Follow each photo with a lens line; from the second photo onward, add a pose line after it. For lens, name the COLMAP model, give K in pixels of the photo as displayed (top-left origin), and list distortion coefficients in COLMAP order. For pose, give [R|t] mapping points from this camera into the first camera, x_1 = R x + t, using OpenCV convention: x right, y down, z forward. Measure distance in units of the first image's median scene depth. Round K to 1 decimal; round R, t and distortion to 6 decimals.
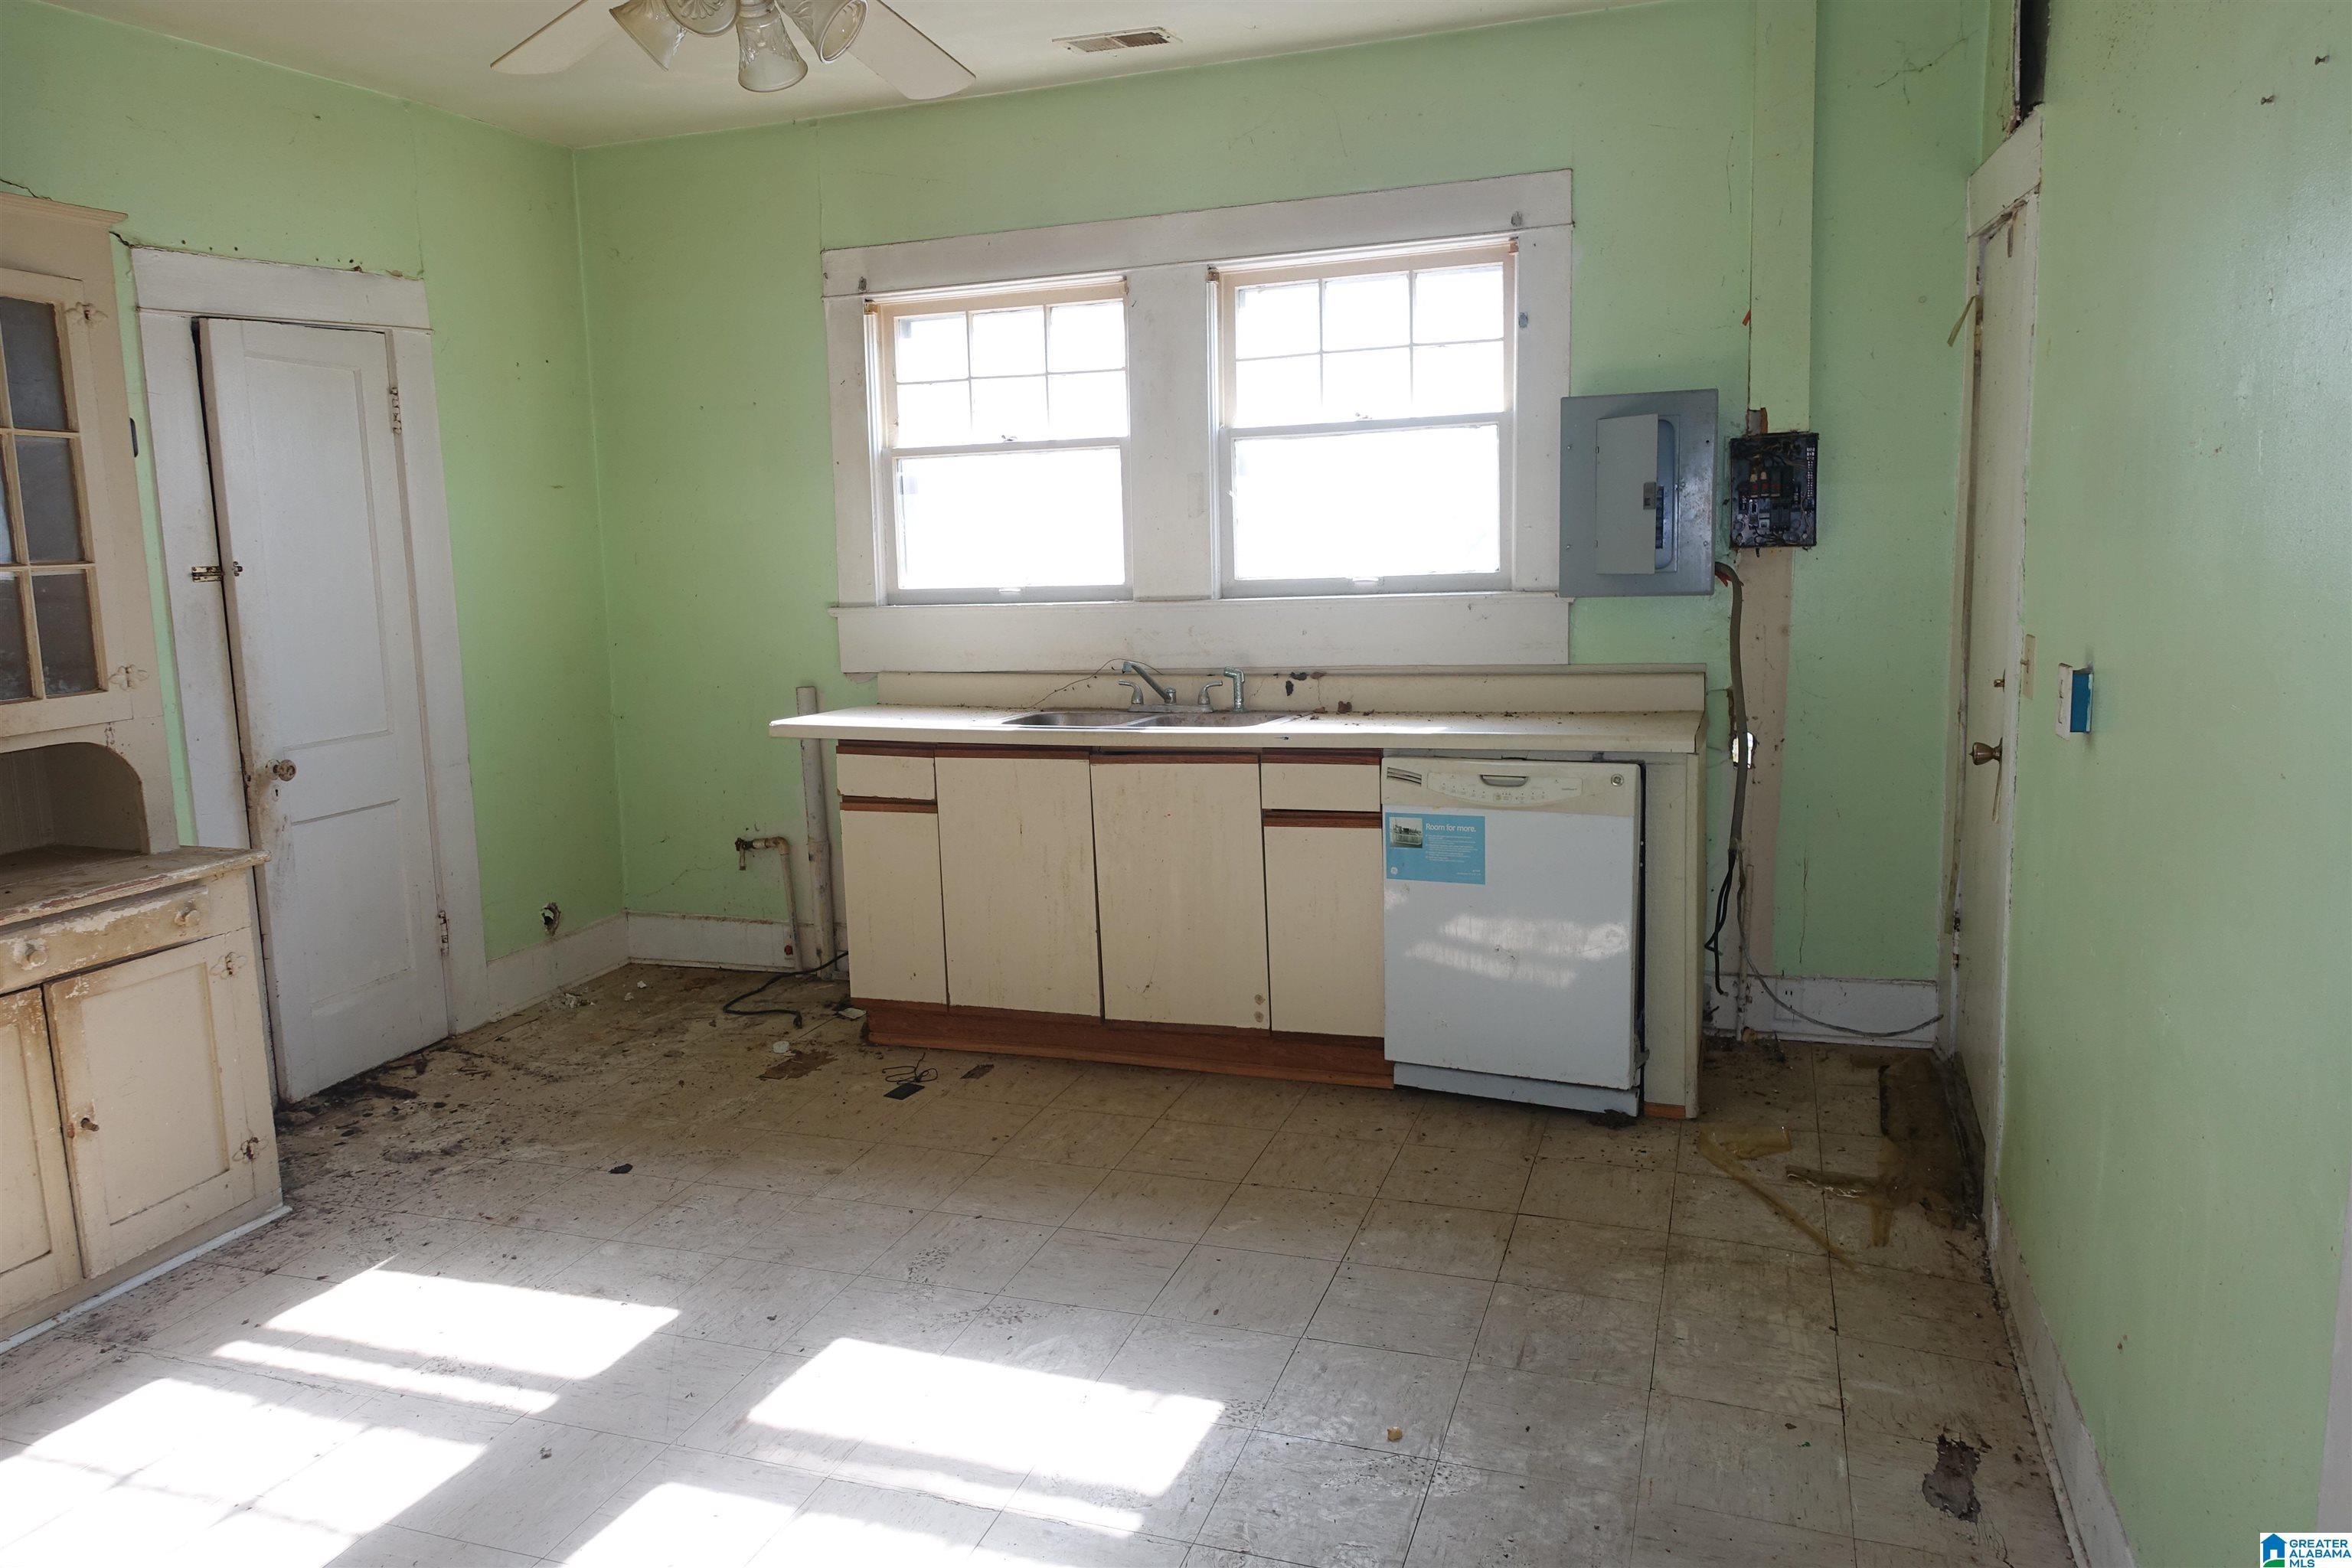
lens RADIAL K [[1636.3, 0, 1190.9], [0, 1636.3, 785.8], [0, 0, 1]] dist [-0.008630, 0.006331]
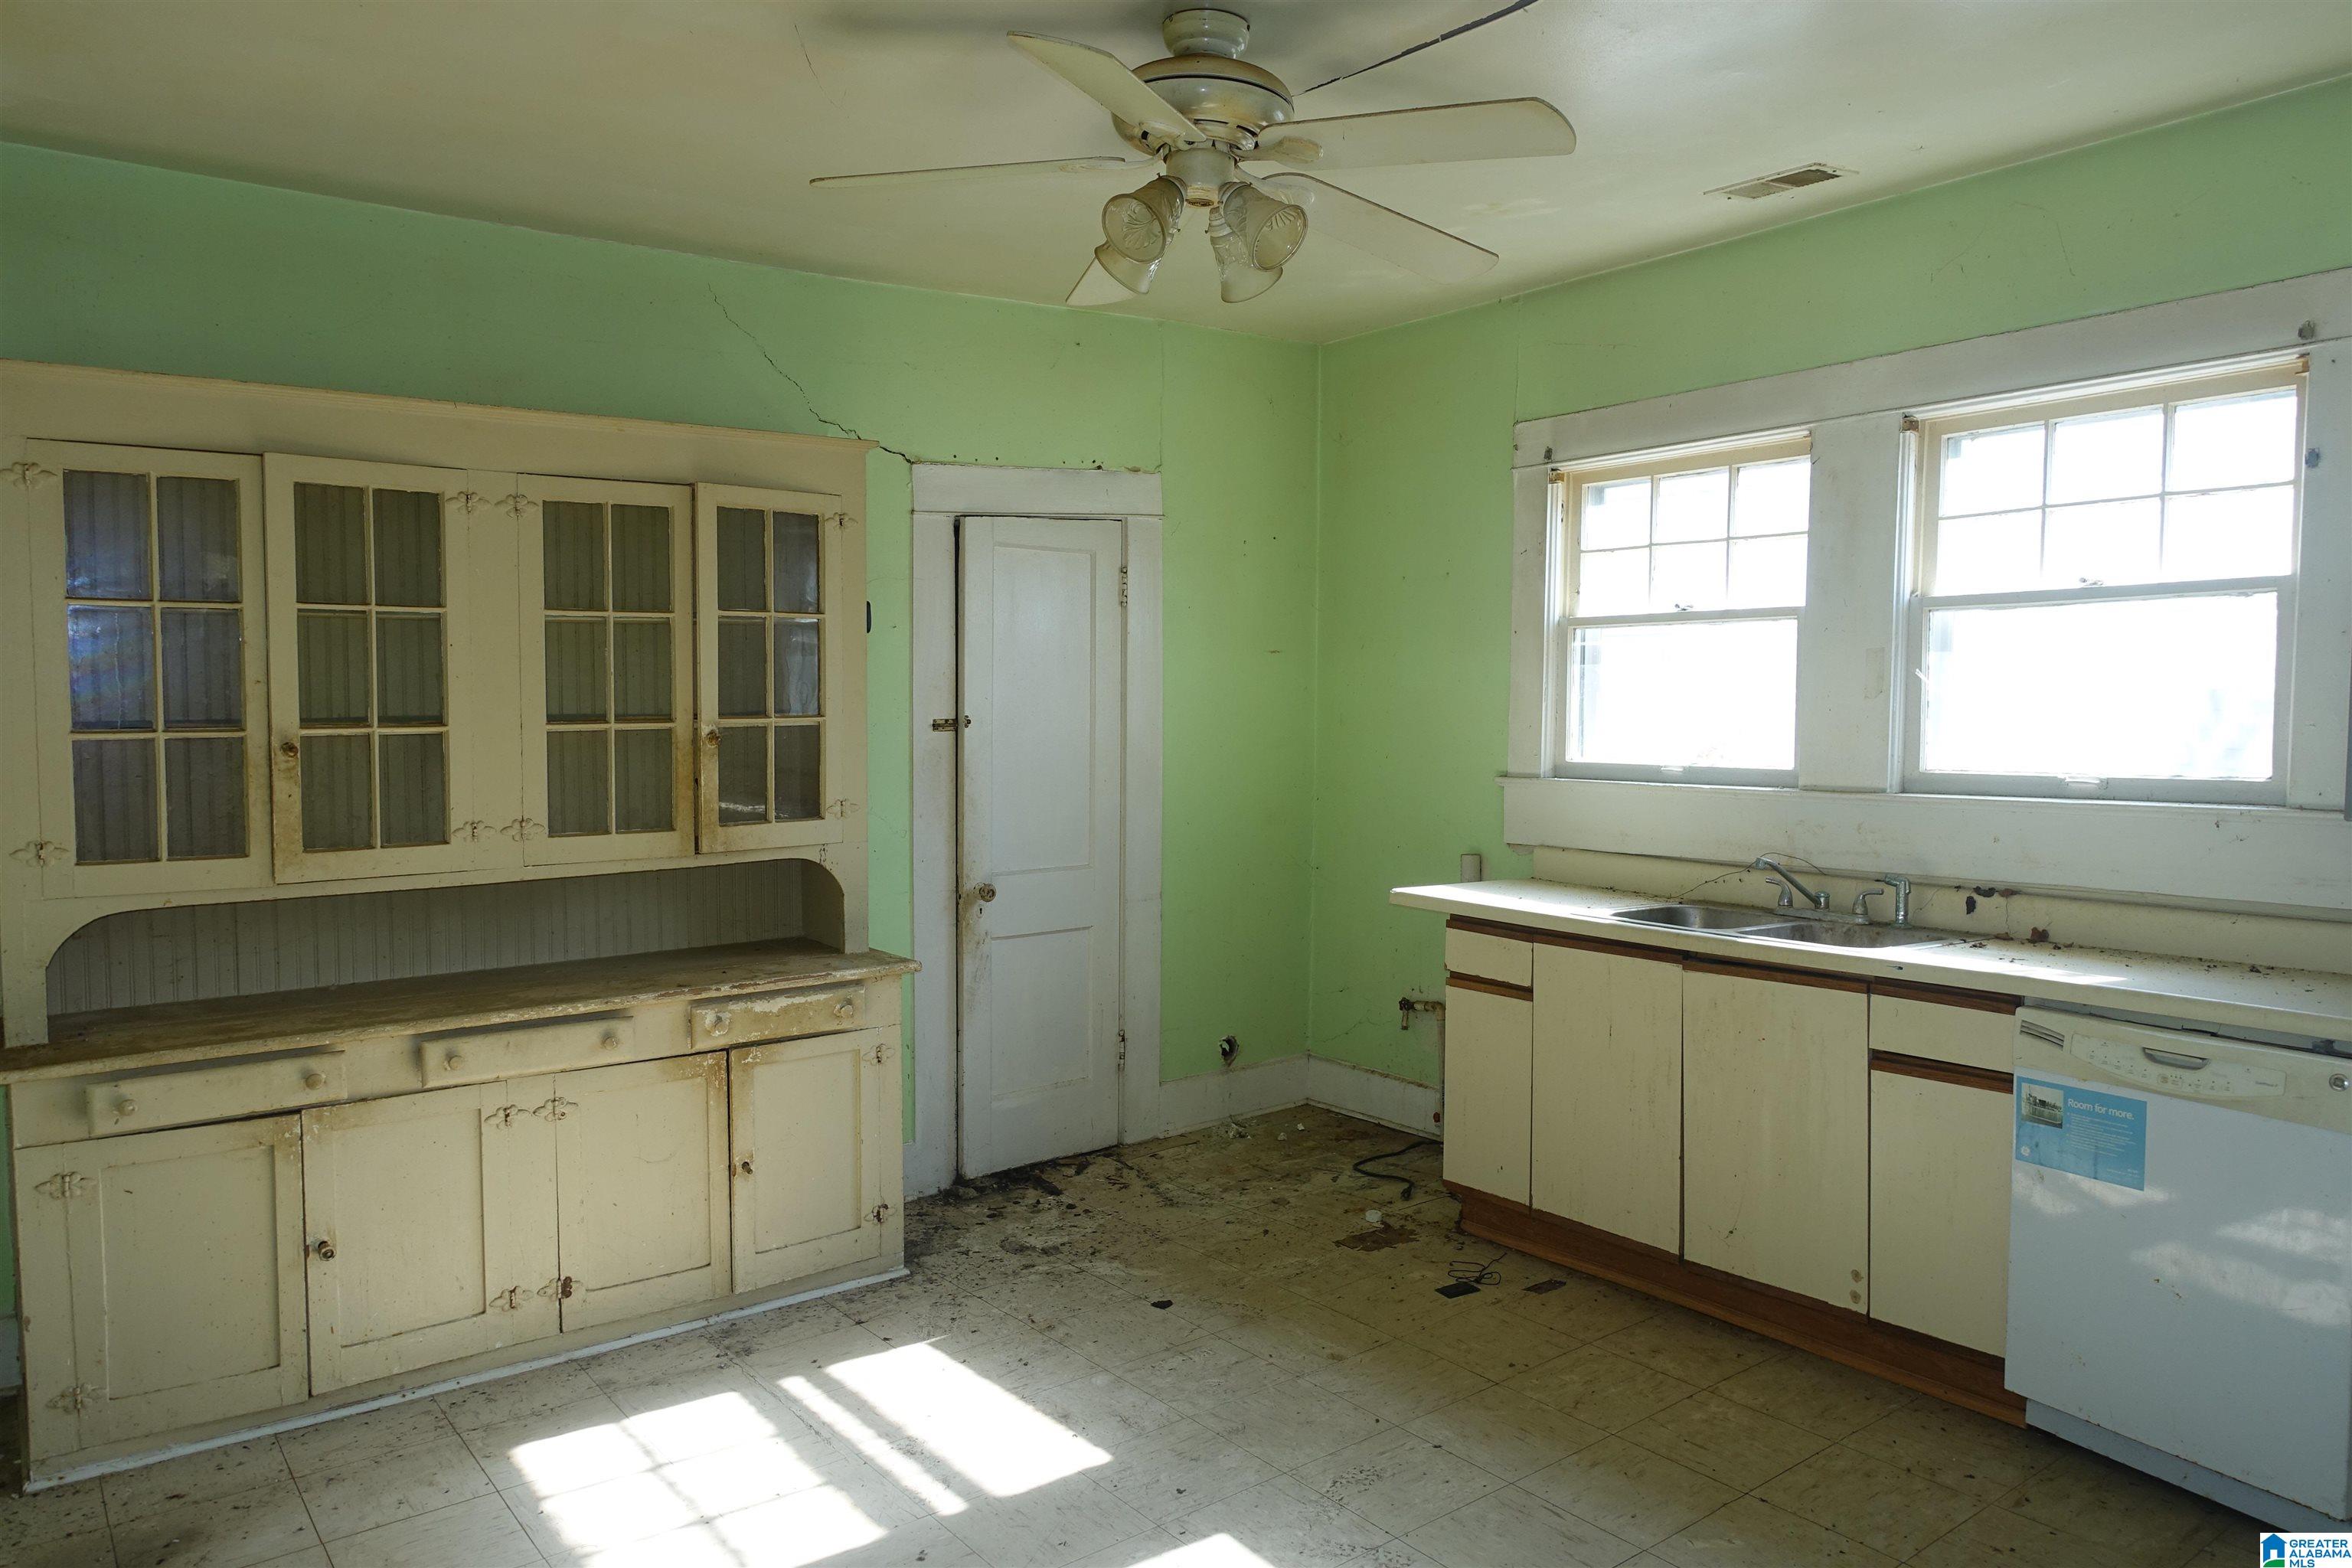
lens RADIAL K [[1636.3, 0, 1186.1], [0, 1636.3, 780.9], [0, 0, 1]] dist [-0.008630, 0.006331]
pose [[0.828846, 0.056325, -0.556635, 0.200526], [-0.105362, 0.992832, -0.056424, -0.035793], [0.549467, 0.105415, 0.828839, 0.091455]]
